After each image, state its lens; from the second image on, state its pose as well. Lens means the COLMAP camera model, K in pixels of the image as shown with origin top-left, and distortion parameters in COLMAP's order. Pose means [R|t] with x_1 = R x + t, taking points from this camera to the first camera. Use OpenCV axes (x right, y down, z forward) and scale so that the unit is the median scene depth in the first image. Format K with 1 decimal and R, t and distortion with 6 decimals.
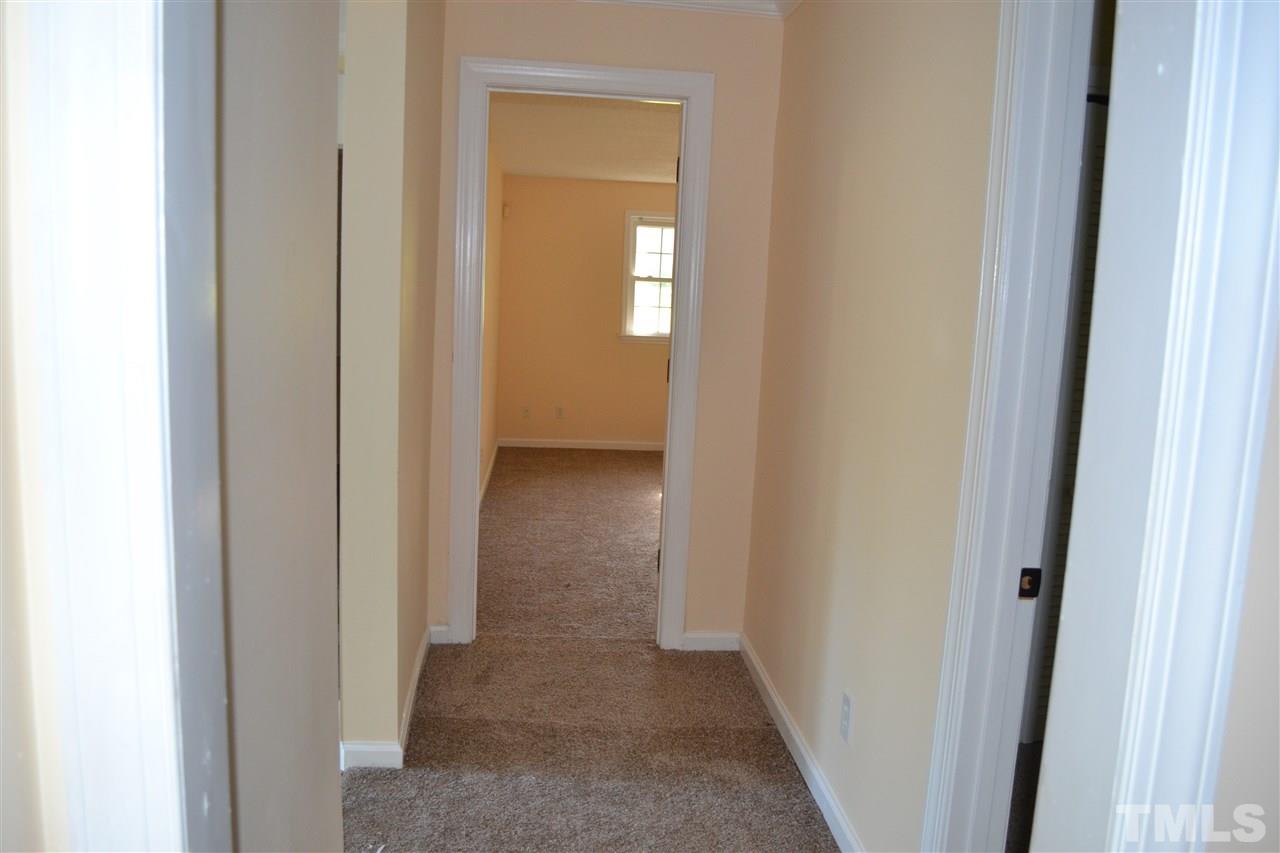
lens RADIAL K [[1063.5, 0, 640.0], [0, 1063.5, 428.1], [0, 0, 1]] dist [-0.059822, -0.001571]
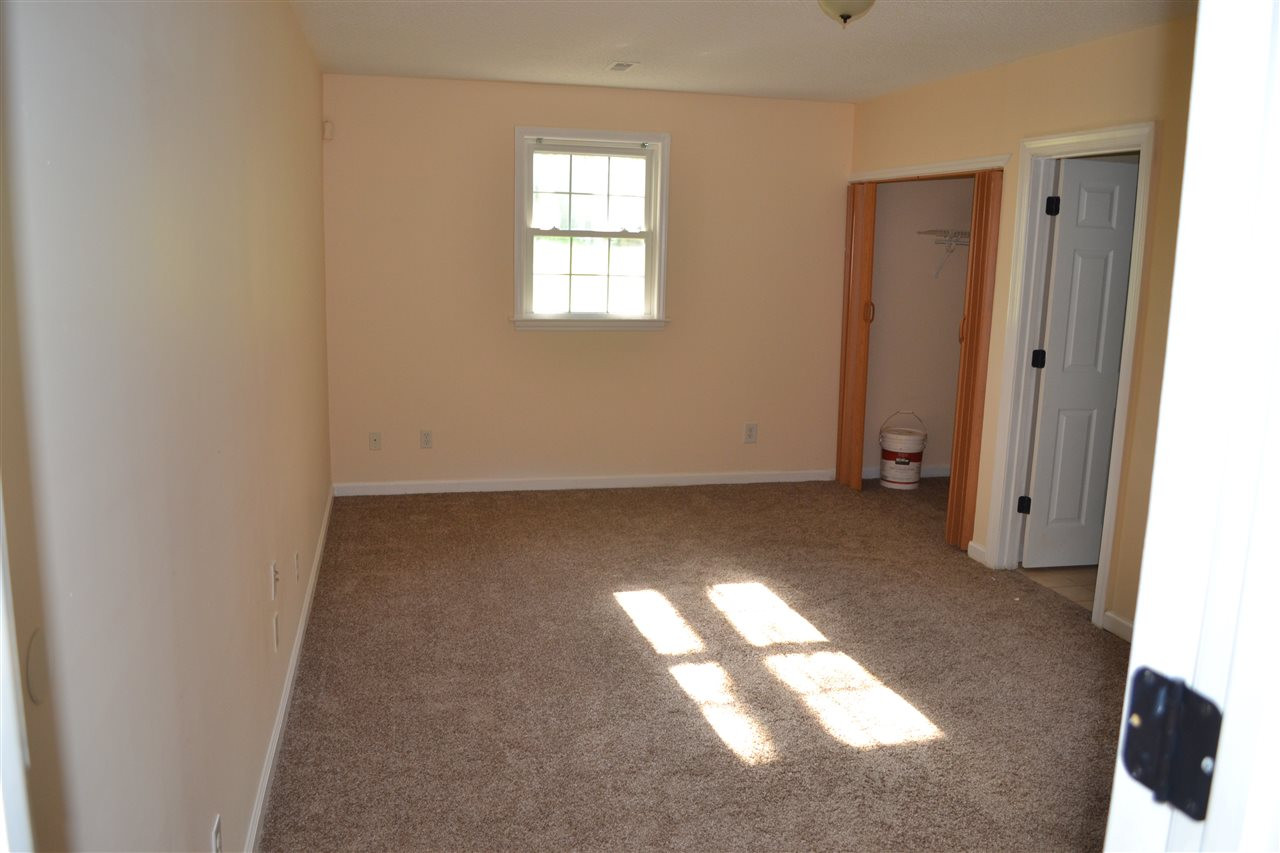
lens RADIAL K [[1063.5, 0, 640.3], [0, 1063.5, 425.2], [0, 0, 1]] dist [-0.059822, -0.001571]
pose [[0.989557, -0.045791, 0.136673, -0.036223], [0.039648, 0.998092, 0.047335, -0.052725], [-0.138580, -0.041422, 0.989485, 0.355327]]
